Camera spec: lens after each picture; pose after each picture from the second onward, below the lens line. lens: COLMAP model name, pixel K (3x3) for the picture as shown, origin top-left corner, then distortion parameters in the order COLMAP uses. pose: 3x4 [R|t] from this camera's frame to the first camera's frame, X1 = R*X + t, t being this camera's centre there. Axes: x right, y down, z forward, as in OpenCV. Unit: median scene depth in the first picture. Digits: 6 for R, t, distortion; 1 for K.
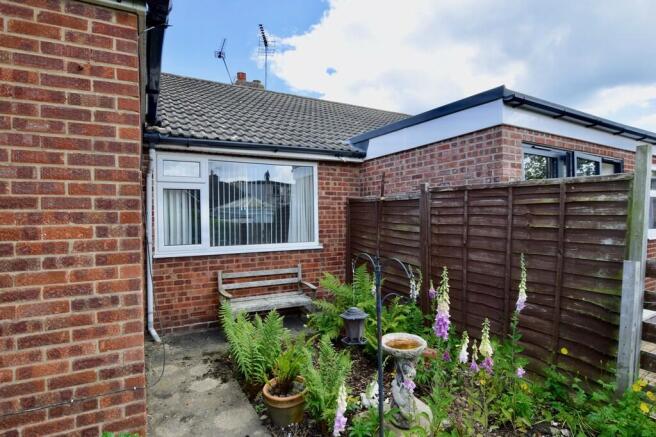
lens RADIAL K [[333.4, 0, 329.5], [0, 333.4, 223.4], [0, 0, 1]] dist [-0.018025, 0.000616]
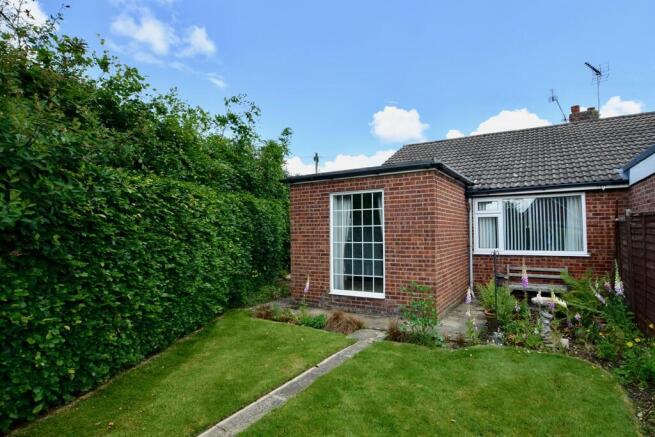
lens RADIAL K [[293.9, 0, 329.2], [0, 293.9, 220.6], [0, 0, 1]] dist [-0.002210, -0.000215]
pose [[0.416425, -0.033382, -0.908557, 0.630058], [-0.004207, 0.999244, -0.038642, -0.018750], [0.909160, 0.019914, 0.415970, -0.435989]]
